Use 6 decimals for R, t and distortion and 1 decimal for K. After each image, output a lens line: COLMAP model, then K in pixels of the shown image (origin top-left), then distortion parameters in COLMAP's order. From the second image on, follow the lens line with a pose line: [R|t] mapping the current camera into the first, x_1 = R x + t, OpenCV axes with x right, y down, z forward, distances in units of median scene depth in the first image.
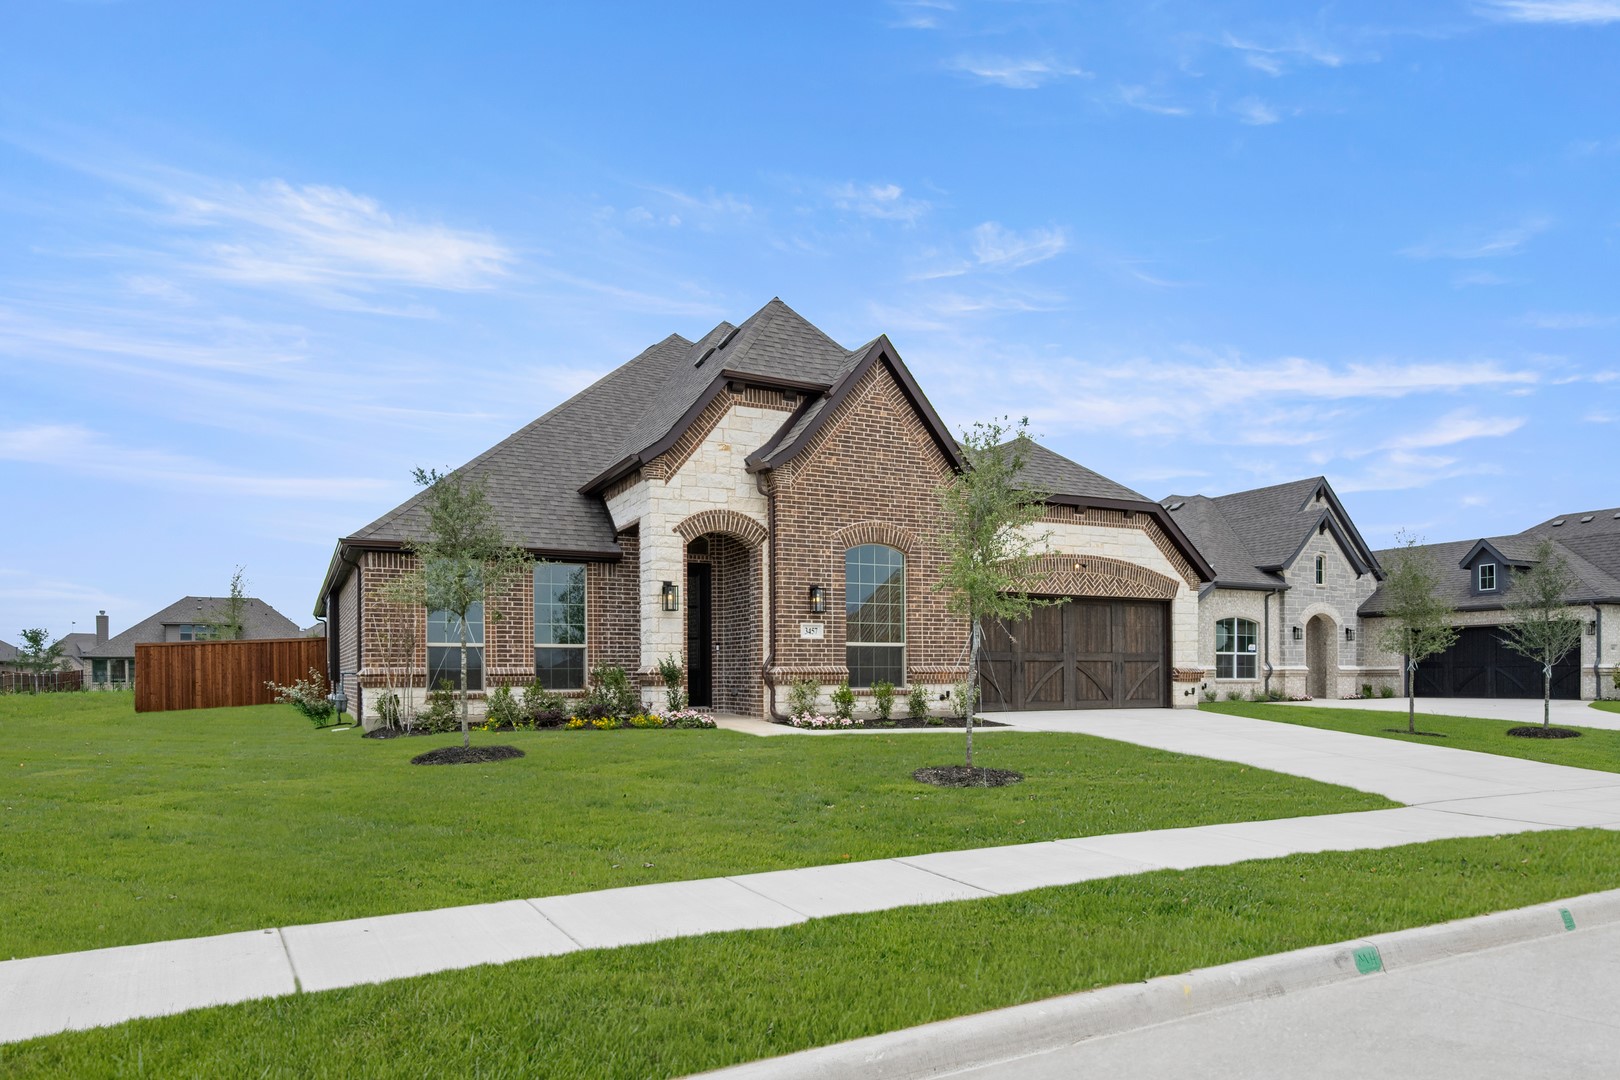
lens RADIAL K [[788.0, 0, 803.5], [0, 788.0, 544.9], [0, 0, 1]] dist [0.003523, -0.003975]
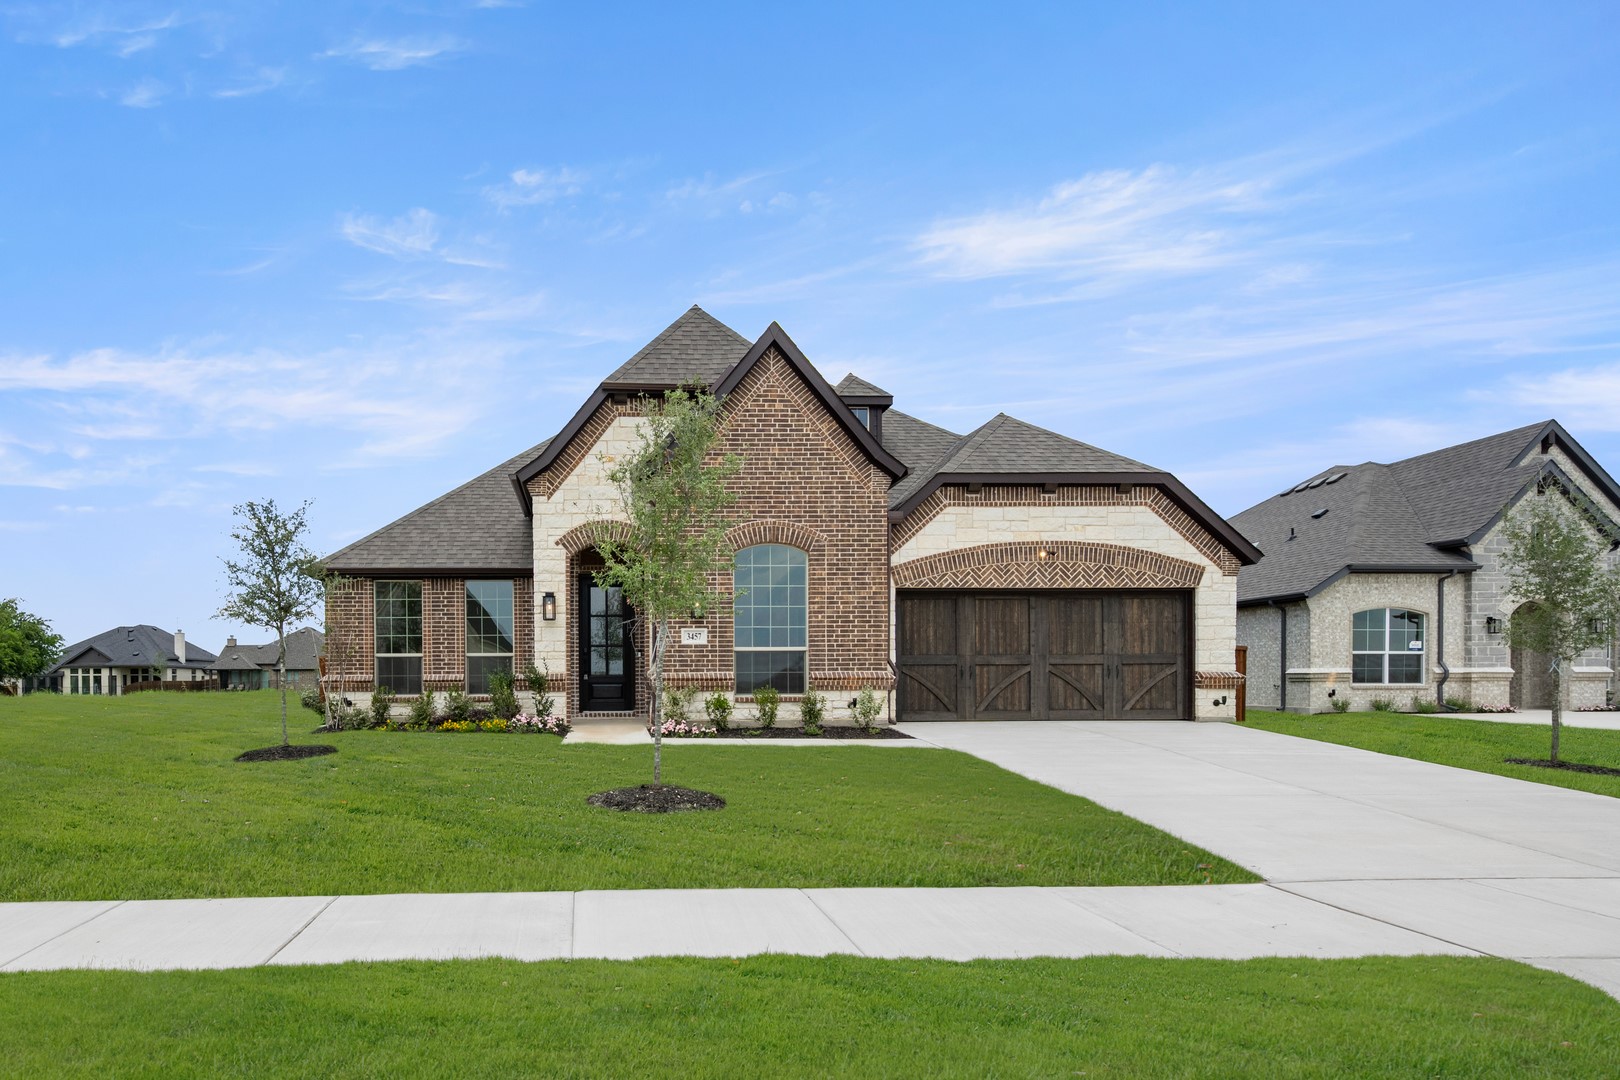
lens RADIAL K [[690.2, 0, 831.7], [0, 690.2, 583.8], [0, 0, 1]] dist [-0.000606, 0.000200]
pose [[0.935007, -0.049307, -0.351185, 0.398468], [0.059002, 0.998114, 0.016953, 0.032987], [0.349687, -0.036572, 0.936152, 0.215714]]
